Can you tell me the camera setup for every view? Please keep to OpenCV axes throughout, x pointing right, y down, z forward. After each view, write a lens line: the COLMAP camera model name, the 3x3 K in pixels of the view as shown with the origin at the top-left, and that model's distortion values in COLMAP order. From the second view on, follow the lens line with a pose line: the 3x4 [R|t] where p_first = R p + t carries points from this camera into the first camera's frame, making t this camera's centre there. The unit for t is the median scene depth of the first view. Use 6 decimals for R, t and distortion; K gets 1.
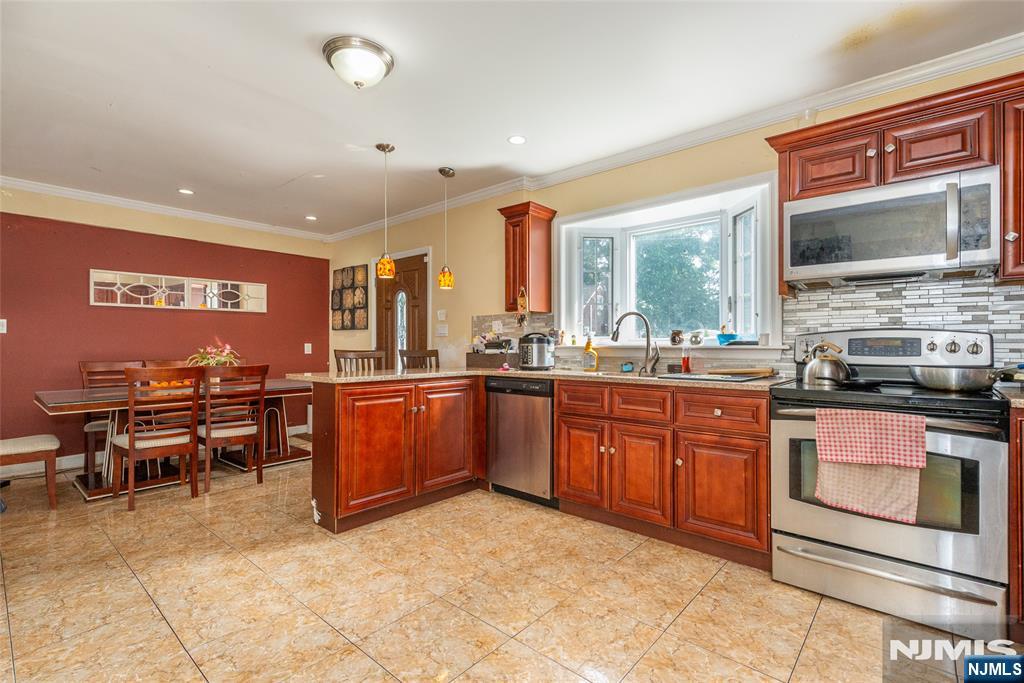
lens RADIAL K [[471.4, 0, 512.0], [0, 471.4, 341.5], [0, 0, 1]] dist [0.031197, -0.016847]
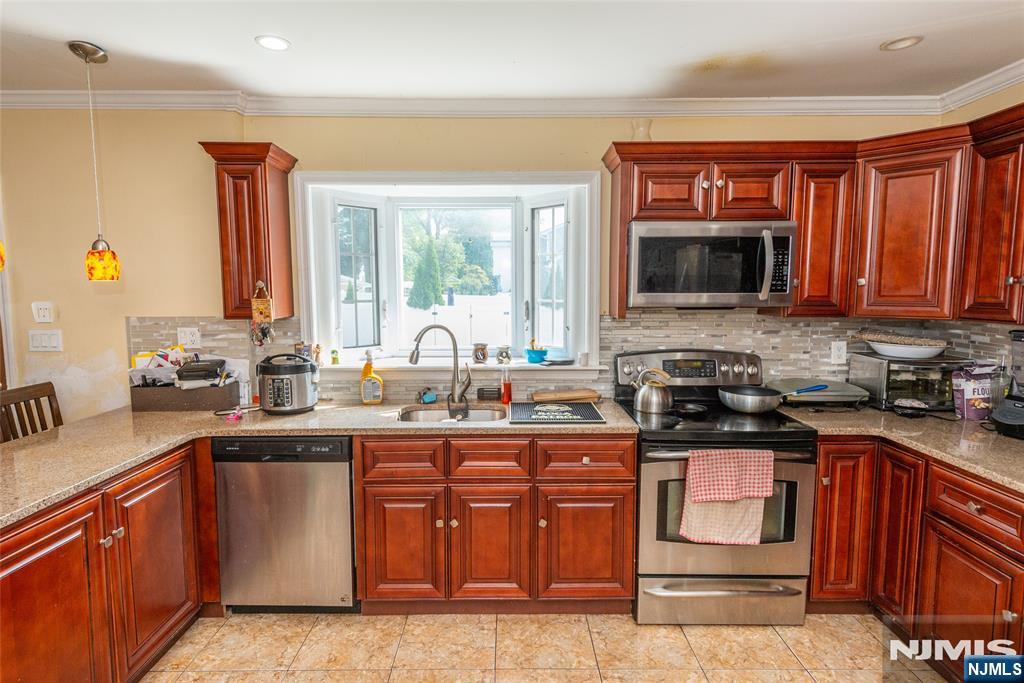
lens RADIAL K [[566.2, 0, 512.0], [0, 566.2, 341.5], [0, 0, 1]] dist [0.009564, -0.000802]
pose [[0.749292, -0.063311, 0.659207, -0.292451], [-0.005970, 0.994733, 0.102322, -0.149337], [-0.662213, -0.080604, 0.744968, 0.282592]]
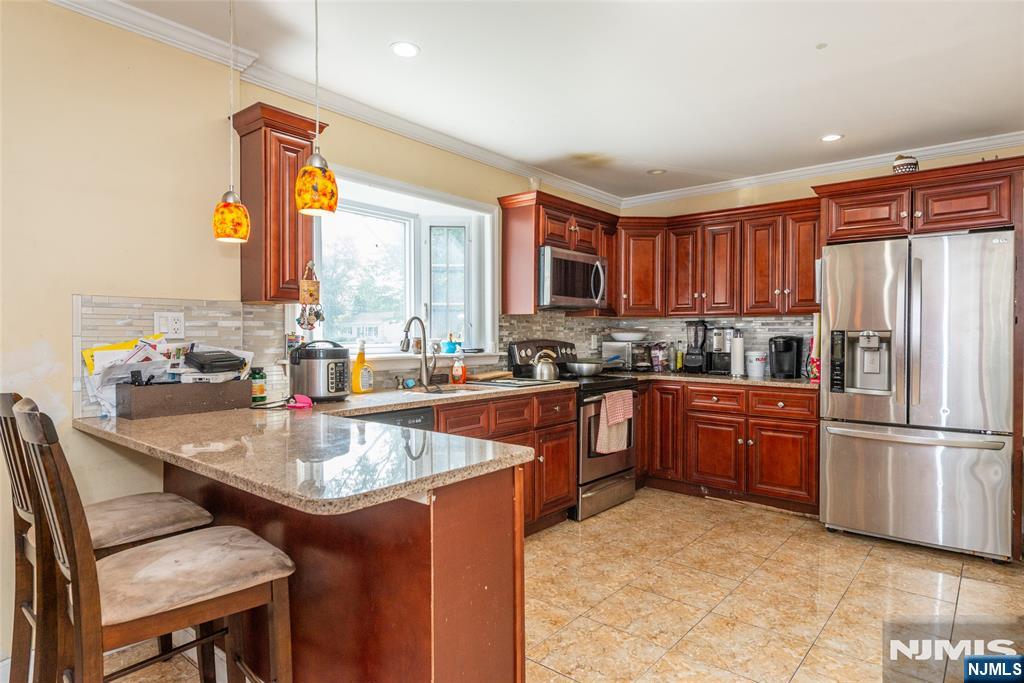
lens RADIAL K [[579.3, 0, 512.0], [0, 579.3, 341.5], [0, 0, 1]] dist [-0.002951, -0.000884]
pose [[-0.020354, -0.011516, 0.999727, -0.909904], [-0.012217, 0.999862, 0.011269, -0.035989], [-0.999718, -0.011985, -0.020492, 0.984345]]
